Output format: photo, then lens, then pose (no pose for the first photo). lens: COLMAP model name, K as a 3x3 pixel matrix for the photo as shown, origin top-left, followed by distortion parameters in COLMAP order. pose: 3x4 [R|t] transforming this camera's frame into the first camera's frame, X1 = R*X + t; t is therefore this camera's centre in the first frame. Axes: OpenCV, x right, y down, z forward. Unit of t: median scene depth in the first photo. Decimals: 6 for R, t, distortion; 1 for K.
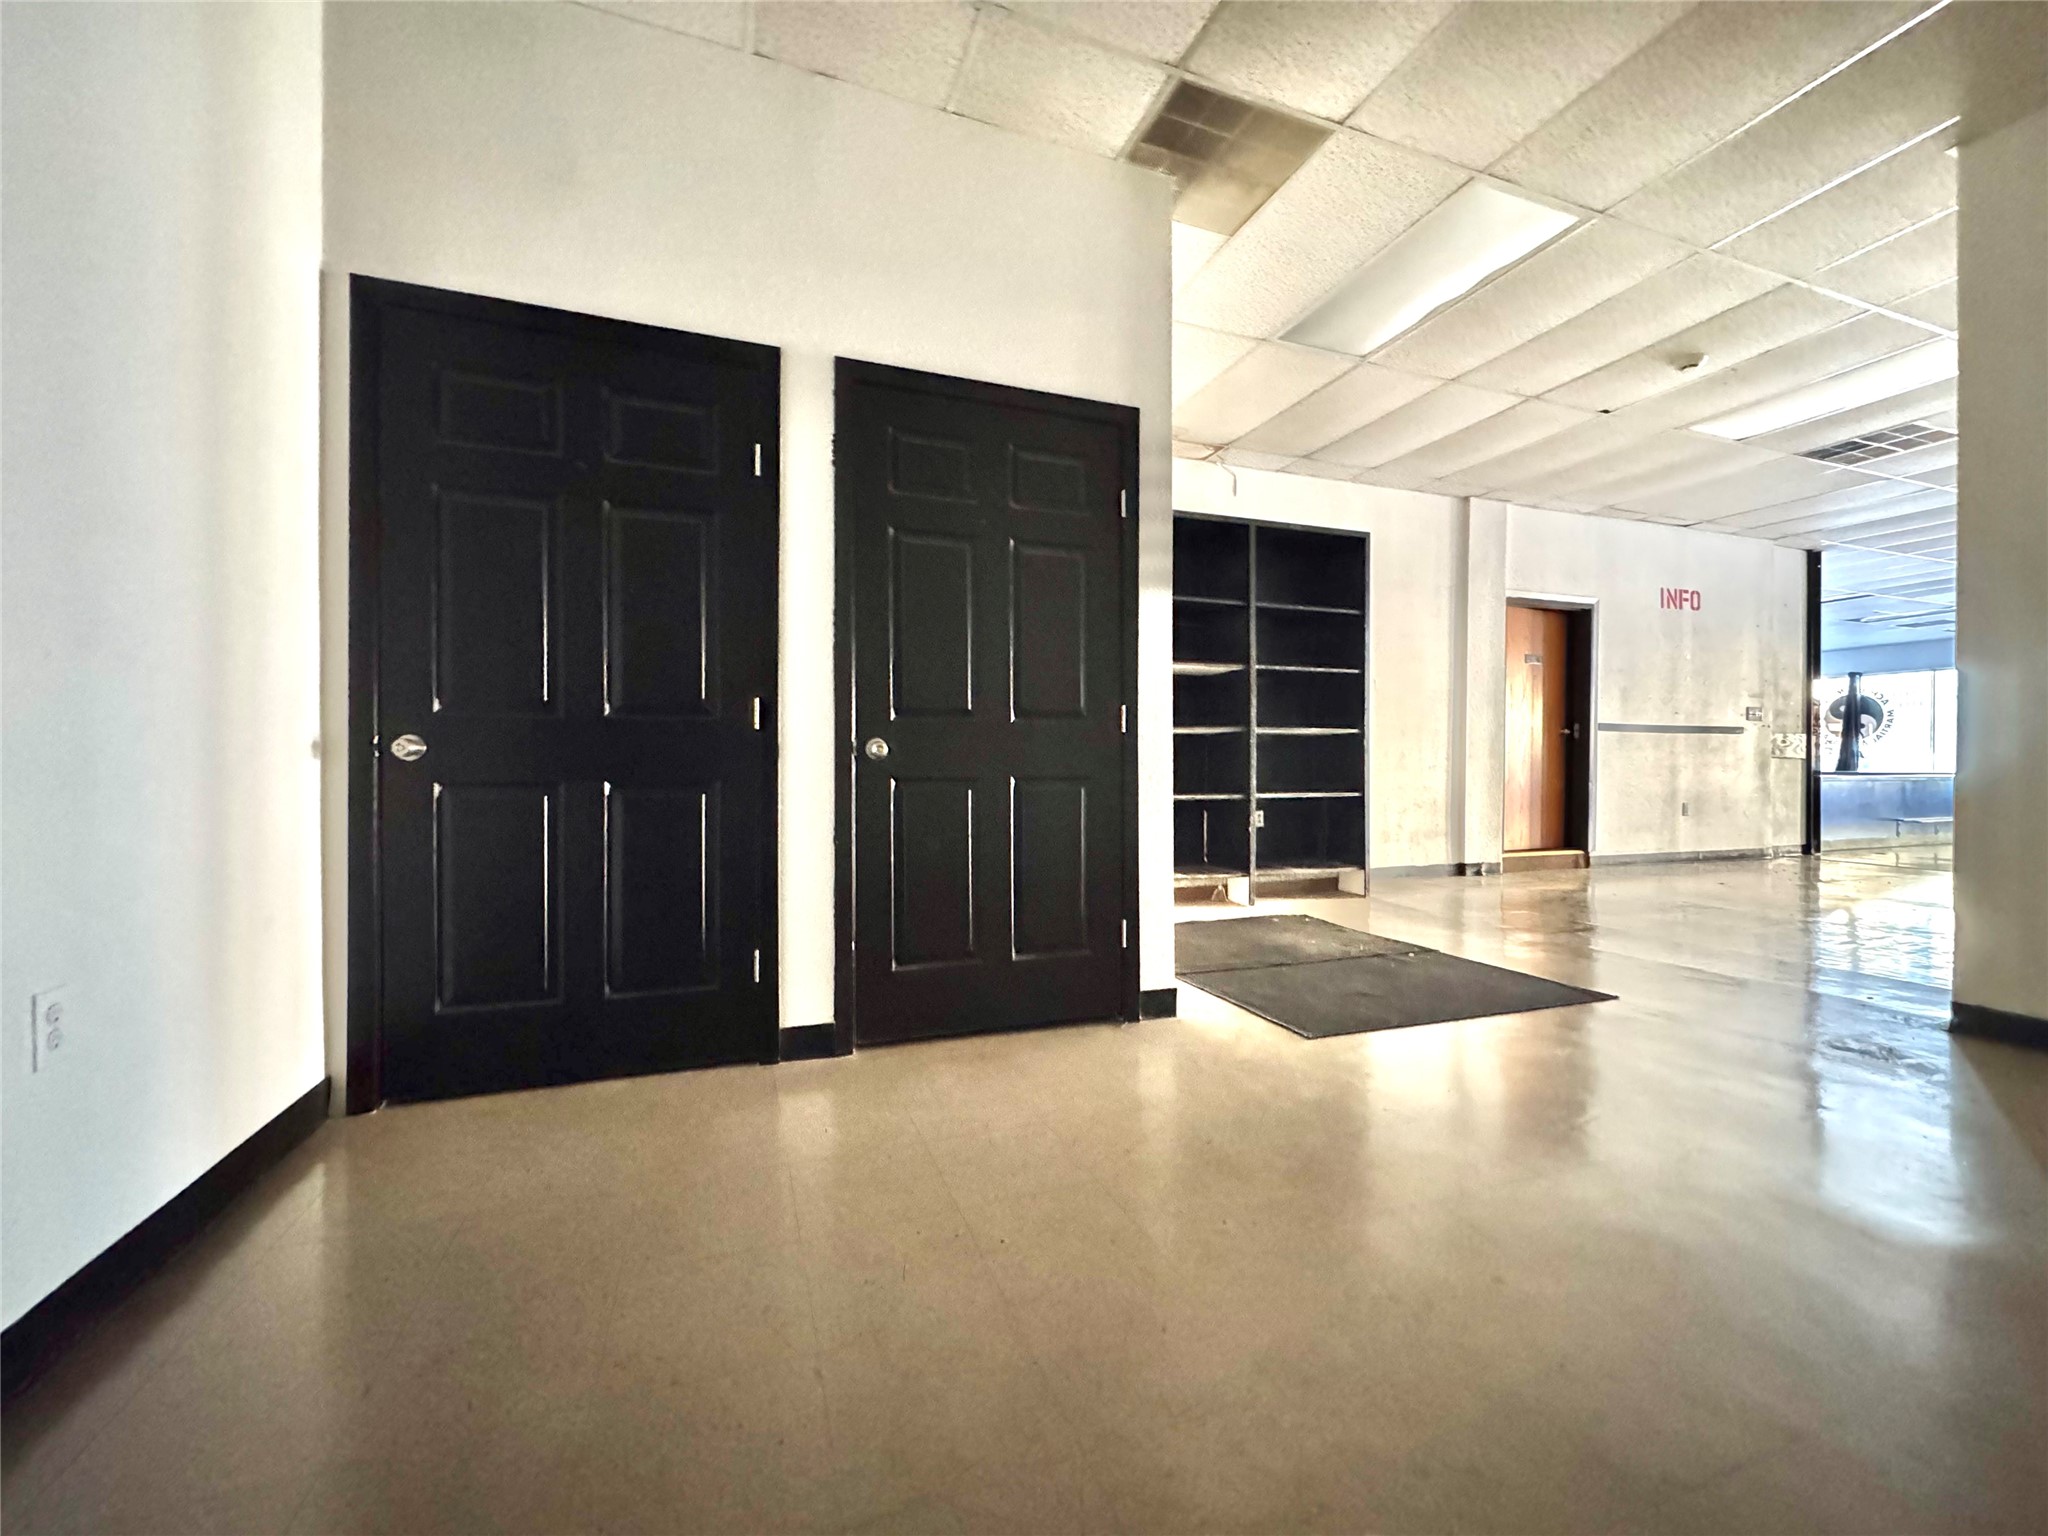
lens RADIAL K [[817.4, 0, 1024.0], [0, 817.4, 768.0], [0, 0, 1]] dist [-0.000851, 0.000229]
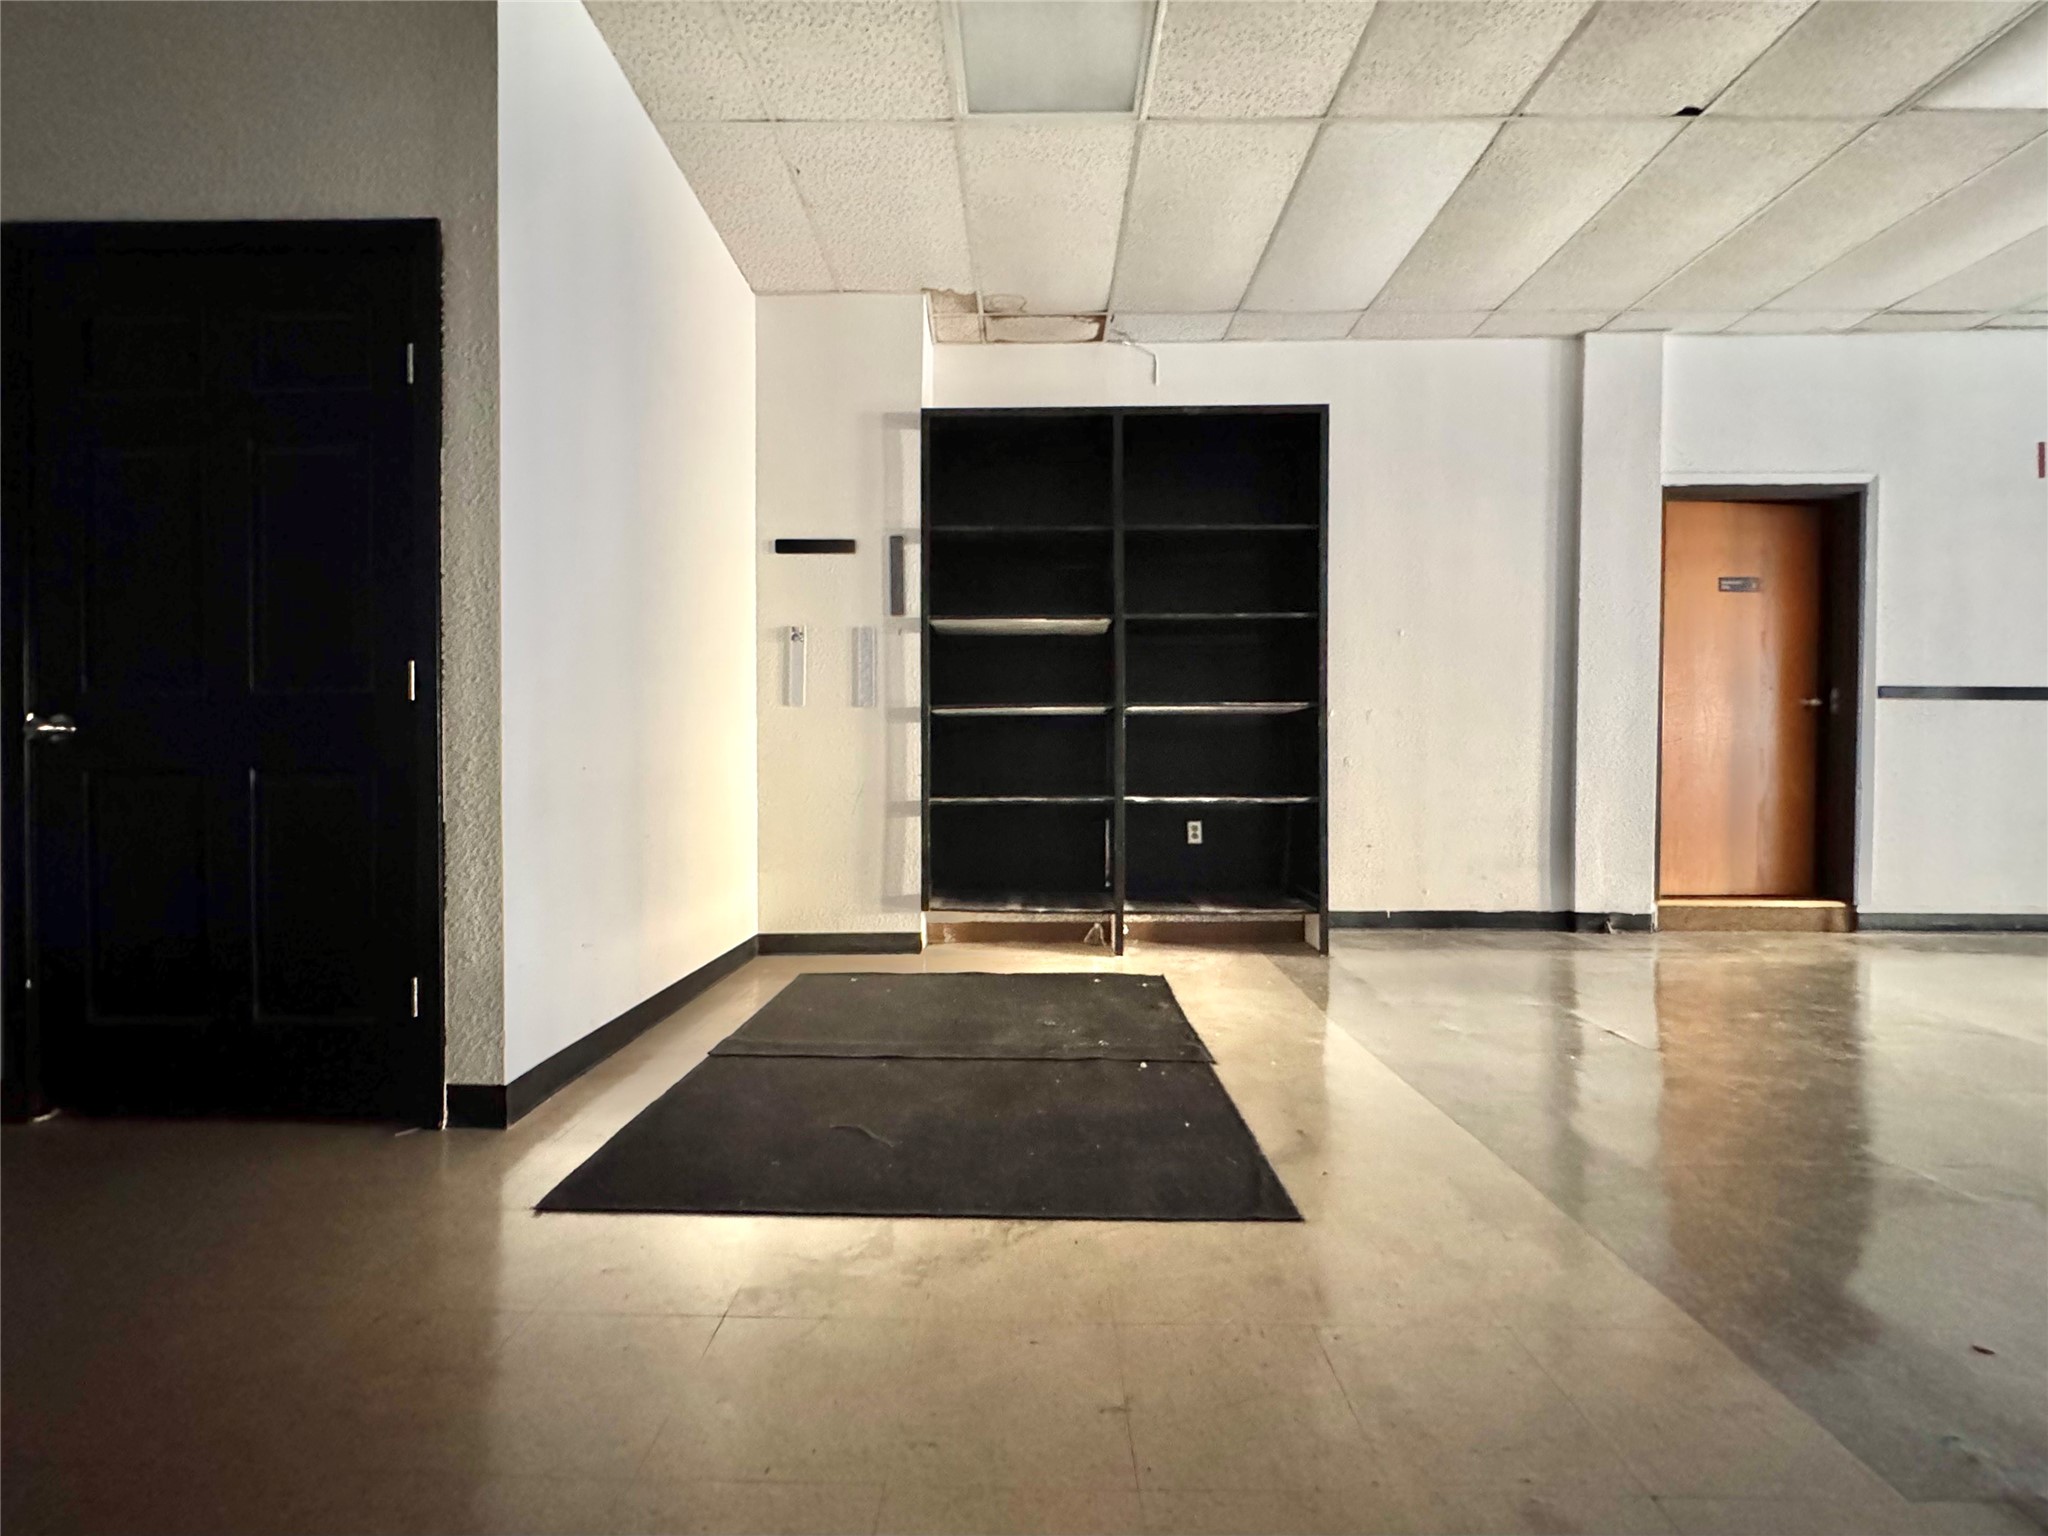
lens RADIAL K [[840.7, 0, 1047.3], [0, 840.7, 779.8], [0, 0, 1]] dist [-0.002853, -0.000297]
pose [[0.935324, 0.003812, -0.353772, 0.492285], [-0.001083, 0.999968, 0.007910, 0.011173], [0.353791, -0.007015, 0.935298, 0.308565]]
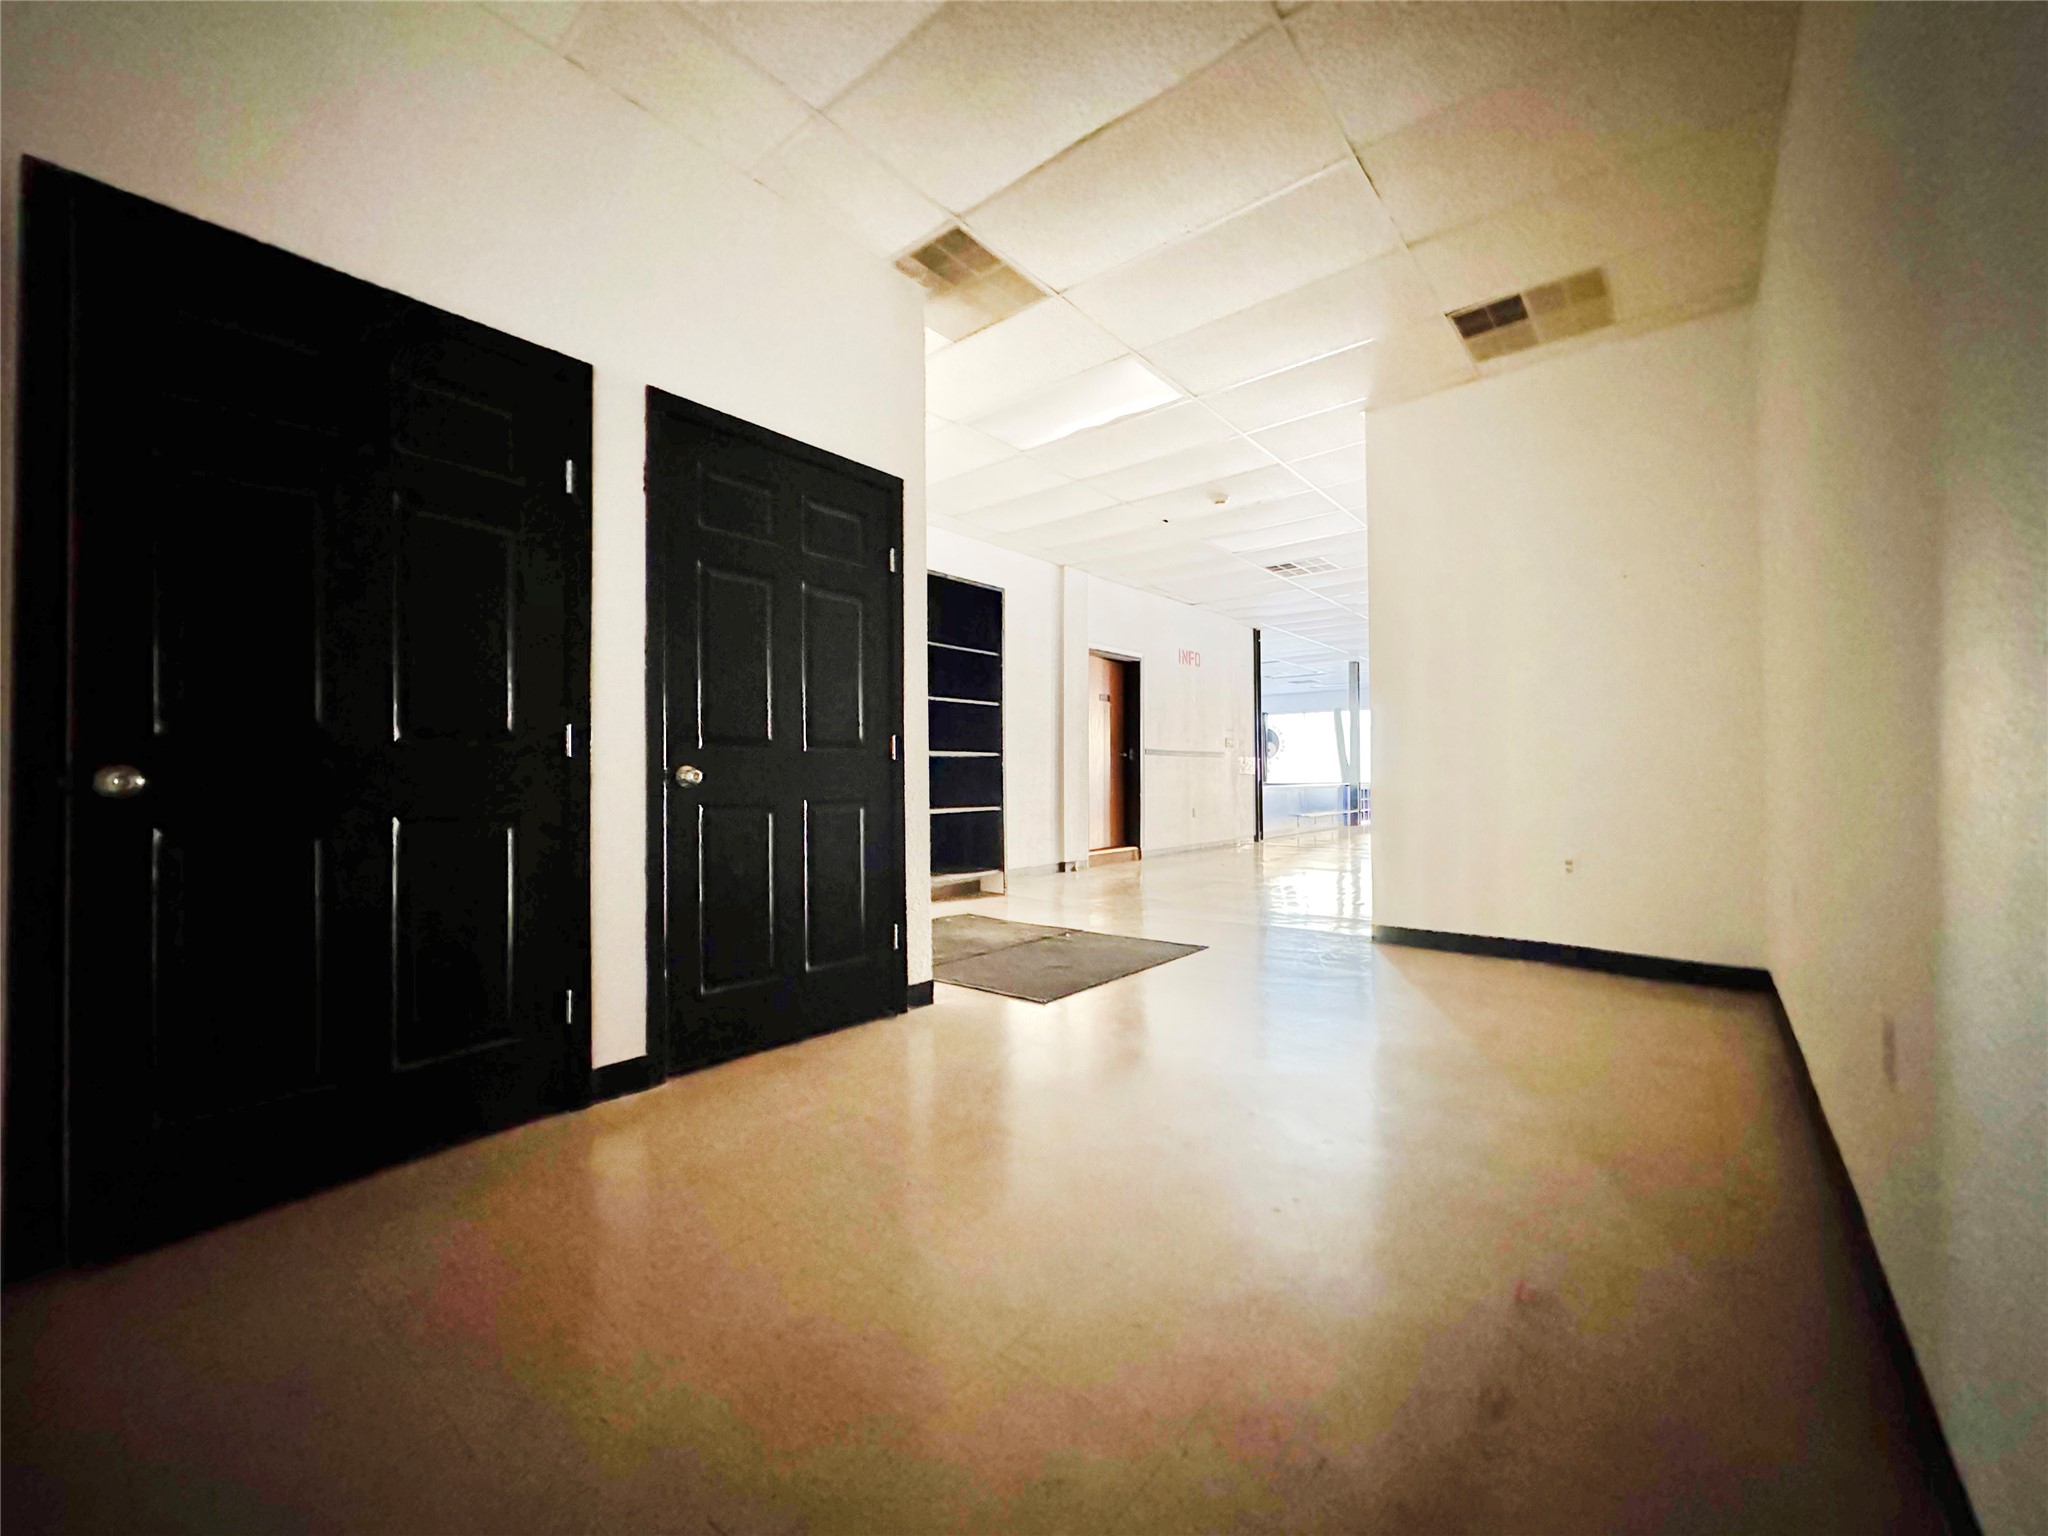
lens RADIAL K [[817.4, 0, 1024.0], [0, 817.4, 768.0], [0, 0, 1]] dist [-0.000851, 0.000229]
pose [[0.864066, -0.003229, 0.503368, -0.167581], [0.013811, 0.999755, -0.017294, -0.005364], [-0.503189, 0.021895, 0.863899, -0.043376]]
